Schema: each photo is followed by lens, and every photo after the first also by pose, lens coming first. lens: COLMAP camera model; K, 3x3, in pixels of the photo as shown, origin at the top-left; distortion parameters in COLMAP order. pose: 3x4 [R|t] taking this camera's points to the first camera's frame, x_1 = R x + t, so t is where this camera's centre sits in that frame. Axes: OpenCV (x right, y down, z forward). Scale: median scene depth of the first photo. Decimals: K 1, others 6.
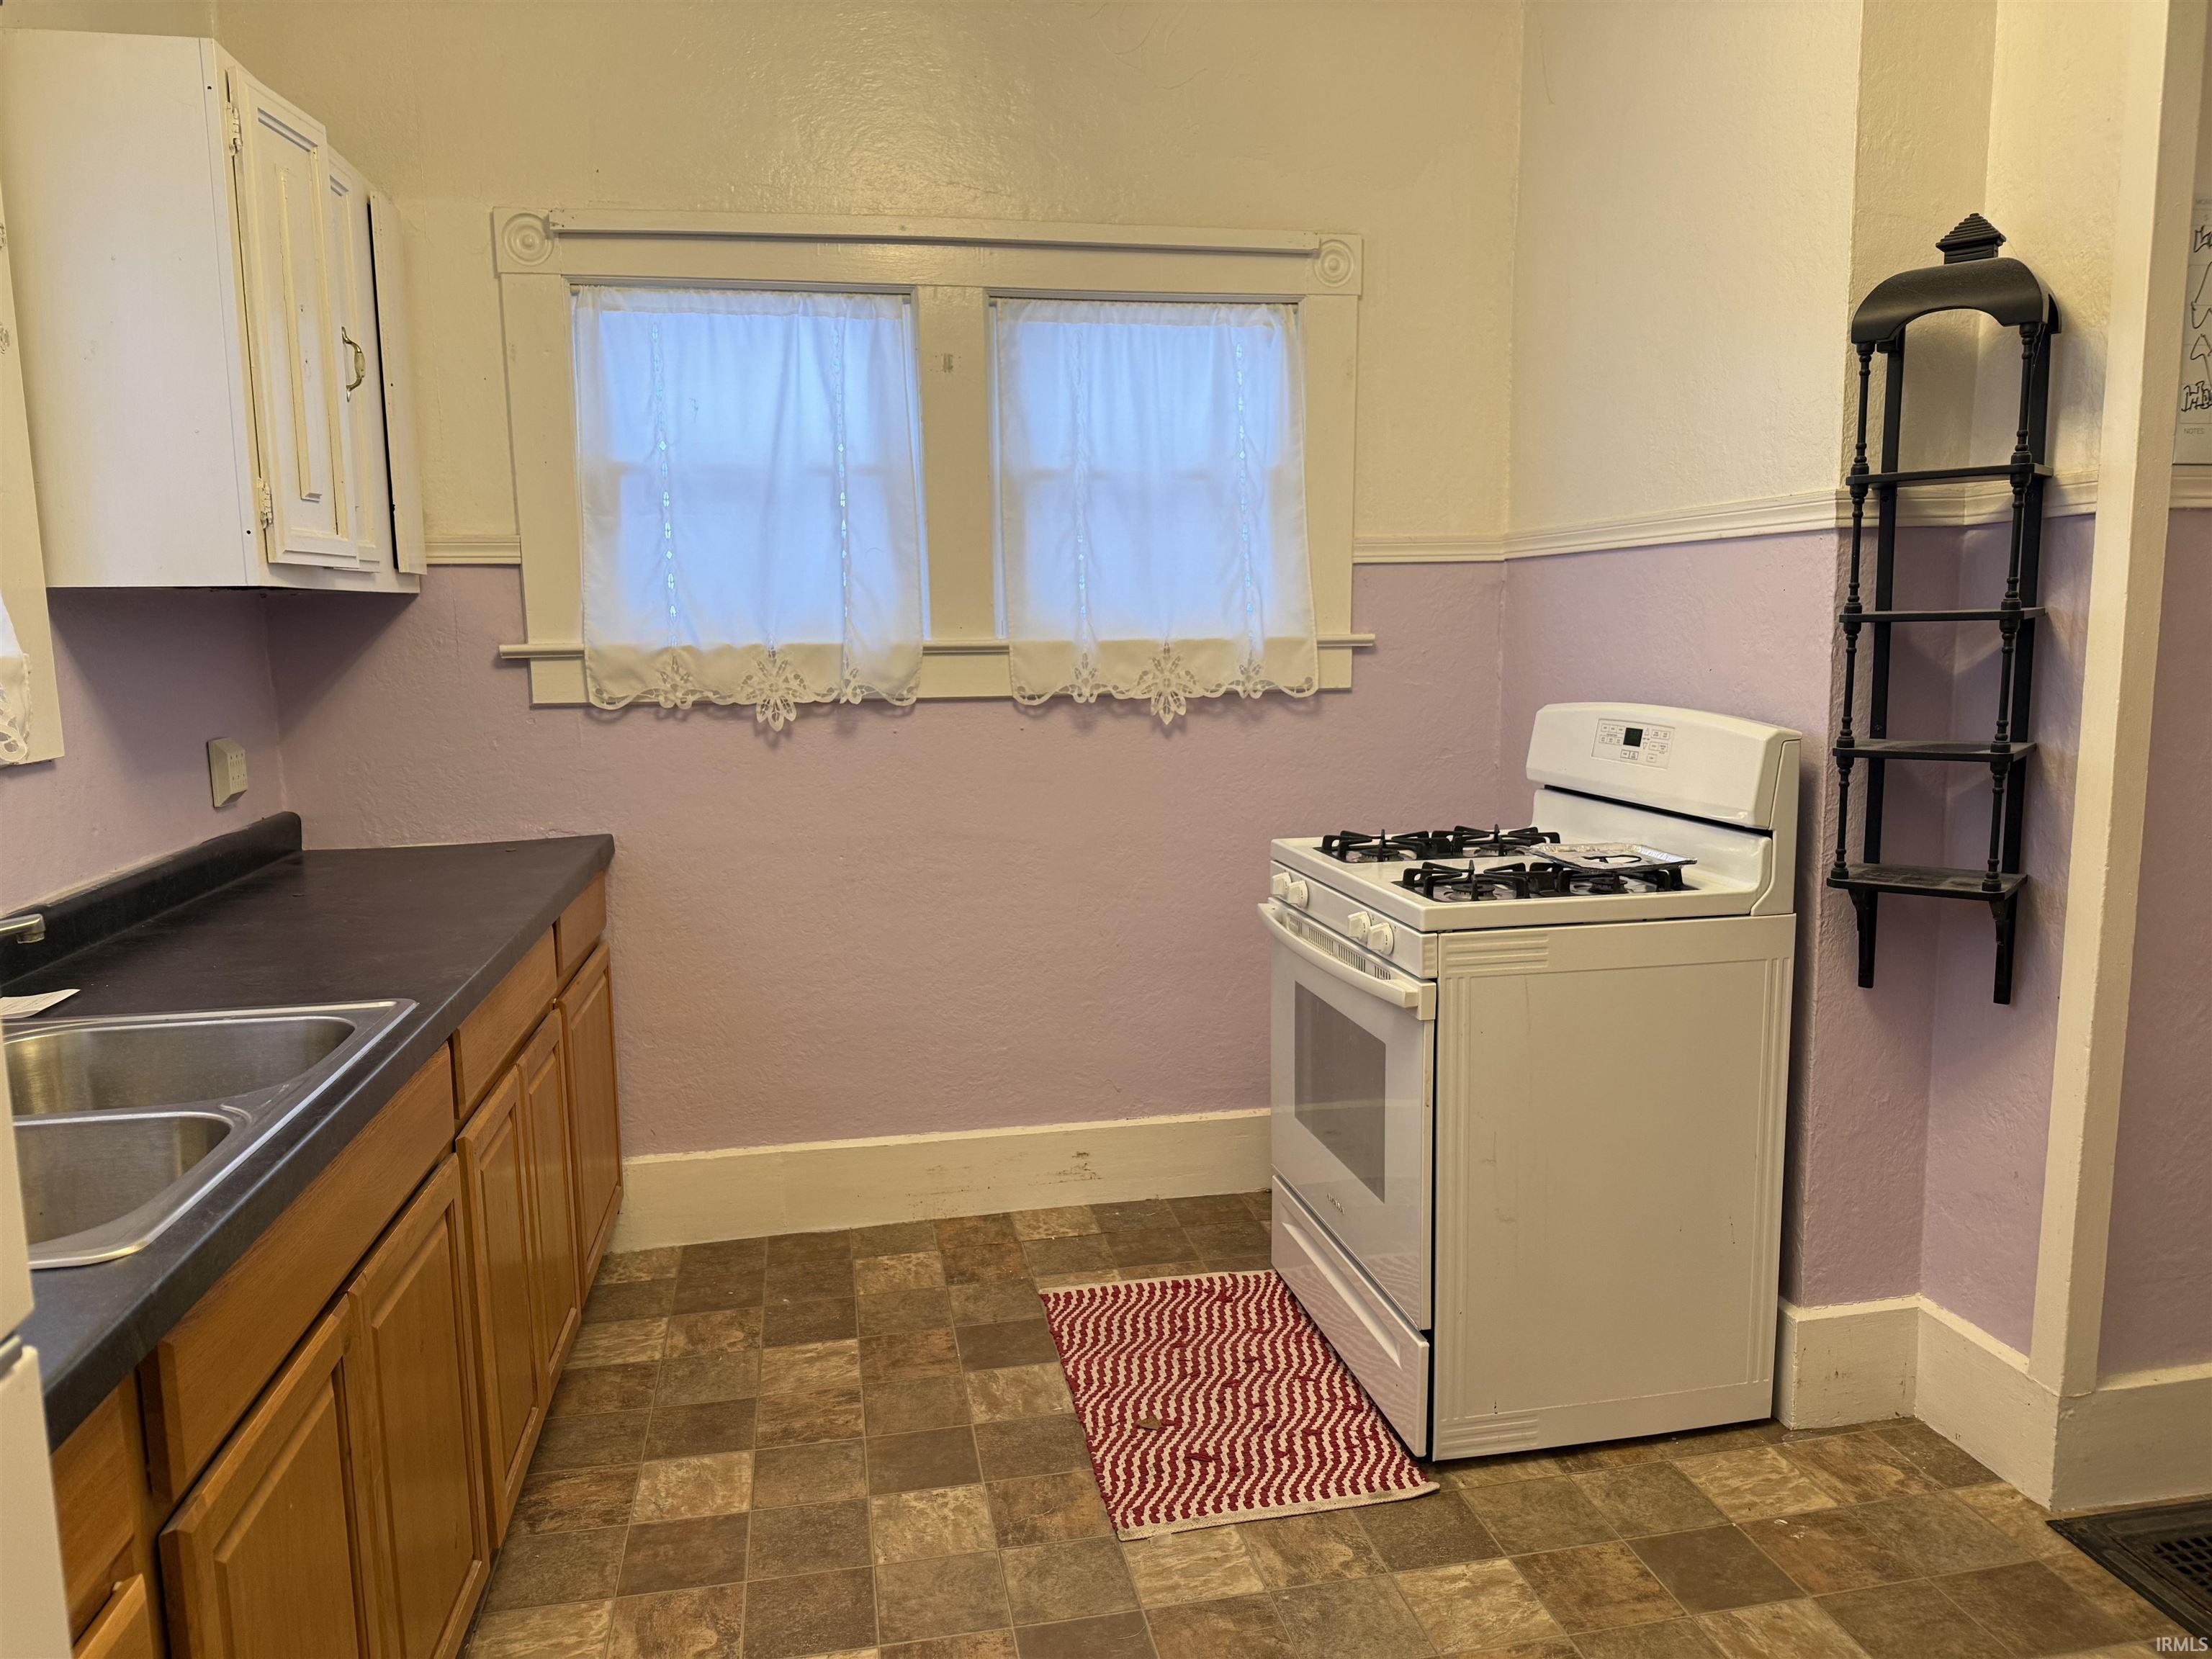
lens RADIAL K [[1539.3, 0, 1106.0], [0, 1539.3, 829.5], [0, 0, 1]] dist [0.167557, -0.298686]
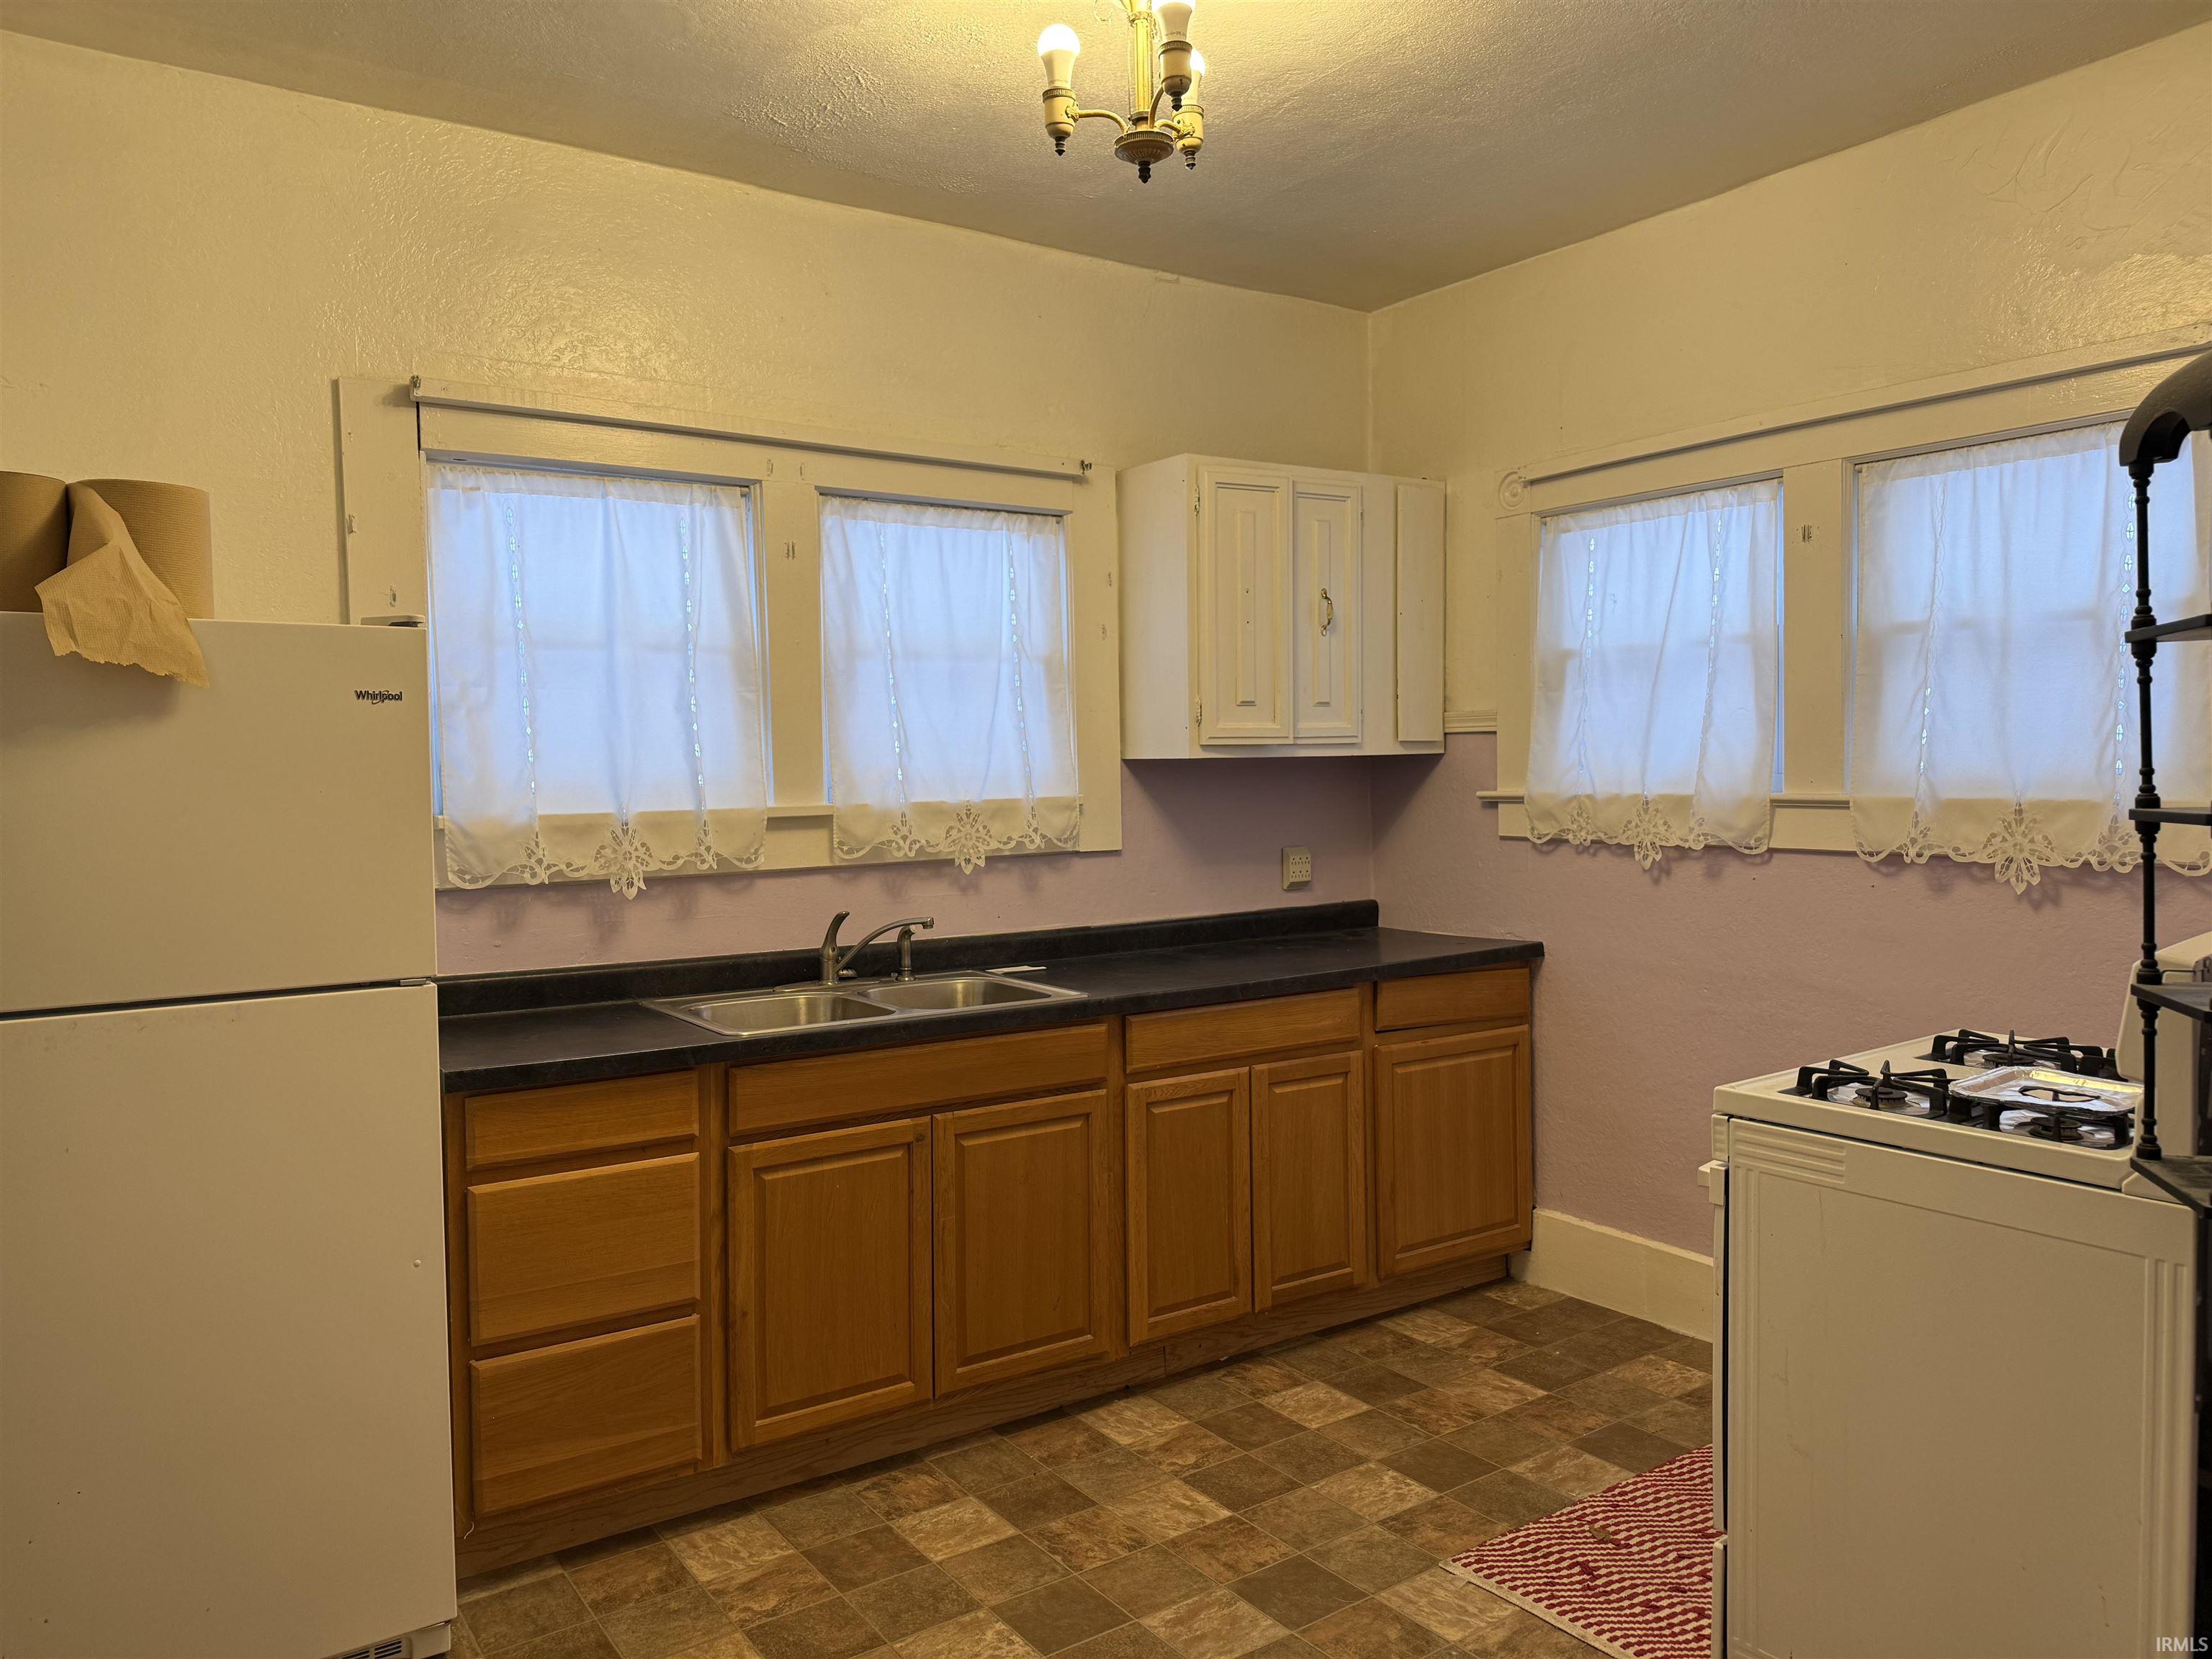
lens RADIAL K [[1538.8, 0, 1106.9], [0, 1538.8, 819.8], [0, 0, 1]] dist [0.001922, 0.000241]
pose [[0.416726, 0.043956, -0.907969, 0.663681], [-0.116985, 0.993118, -0.005614, -0.047820], [0.901473, 0.108558, 0.419000, 0.165757]]
